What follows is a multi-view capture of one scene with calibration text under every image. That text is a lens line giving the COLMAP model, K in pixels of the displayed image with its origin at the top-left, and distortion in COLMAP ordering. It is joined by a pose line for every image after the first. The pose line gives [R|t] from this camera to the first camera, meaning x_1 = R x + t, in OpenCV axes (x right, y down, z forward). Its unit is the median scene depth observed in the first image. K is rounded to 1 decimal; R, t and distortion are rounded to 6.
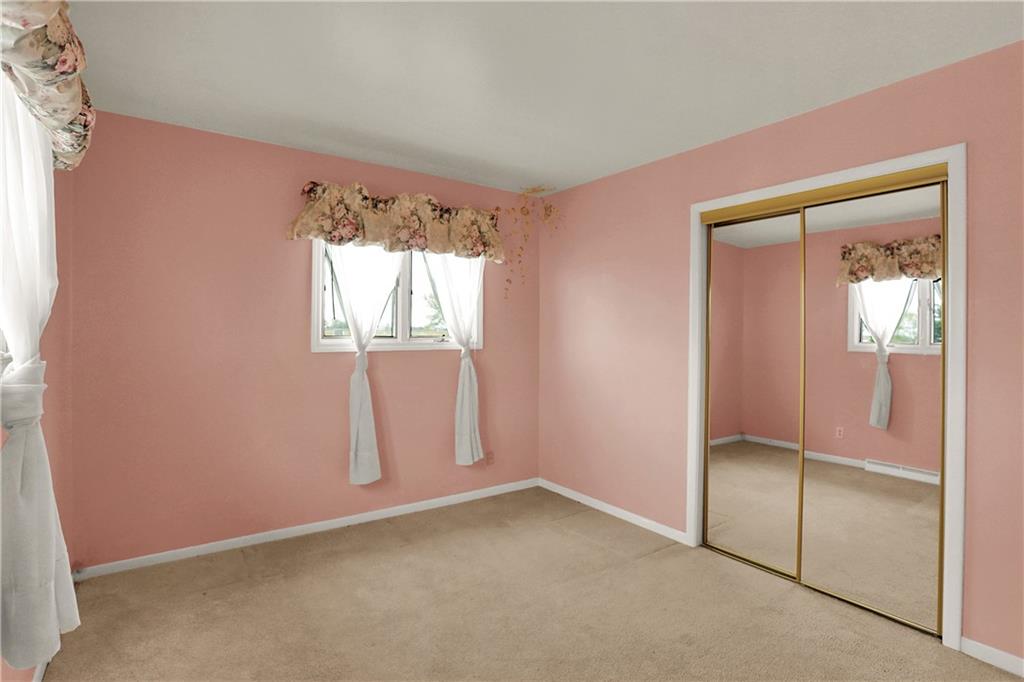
lens RADIAL K [[528.2, 0, 531.9], [0, 528.2, 329.9], [0, 0, 1]] dist [-0.040560, 0.001267]
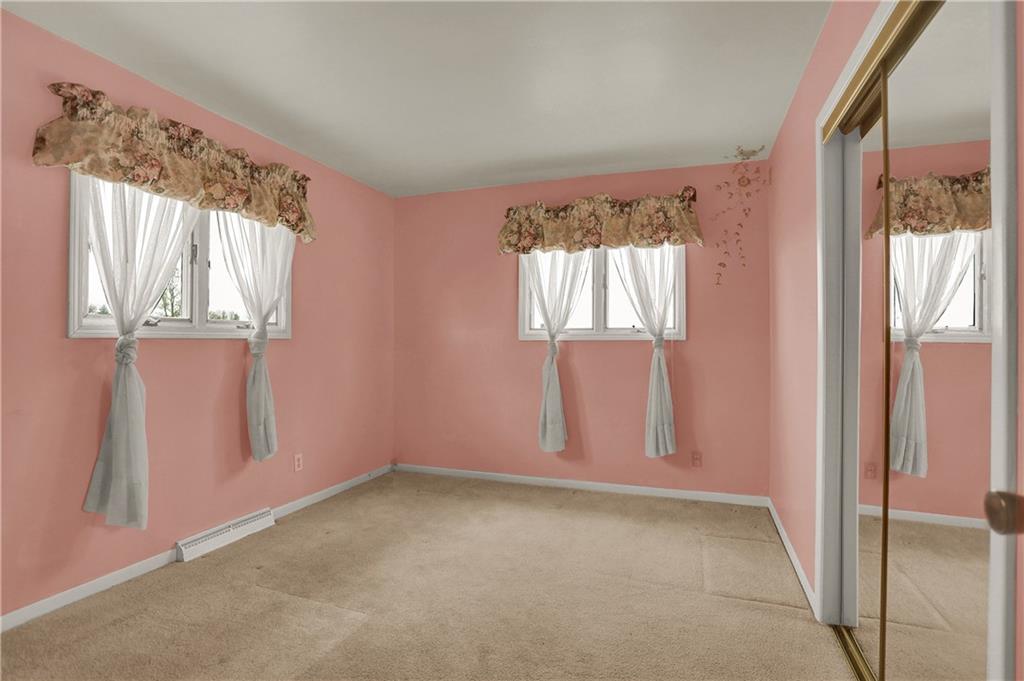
lens RADIAL K [[526.0, 0, 512.0], [0, 526.0, 340.5], [0, 0, 1]] dist [-0.065325, 0.034162]
pose [[0.533590, -0.006085, -0.845721, 0.582719], [0.001034, 0.999978, -0.006543, 0.046261], [0.845743, 0.002617, 0.533585, 0.267782]]
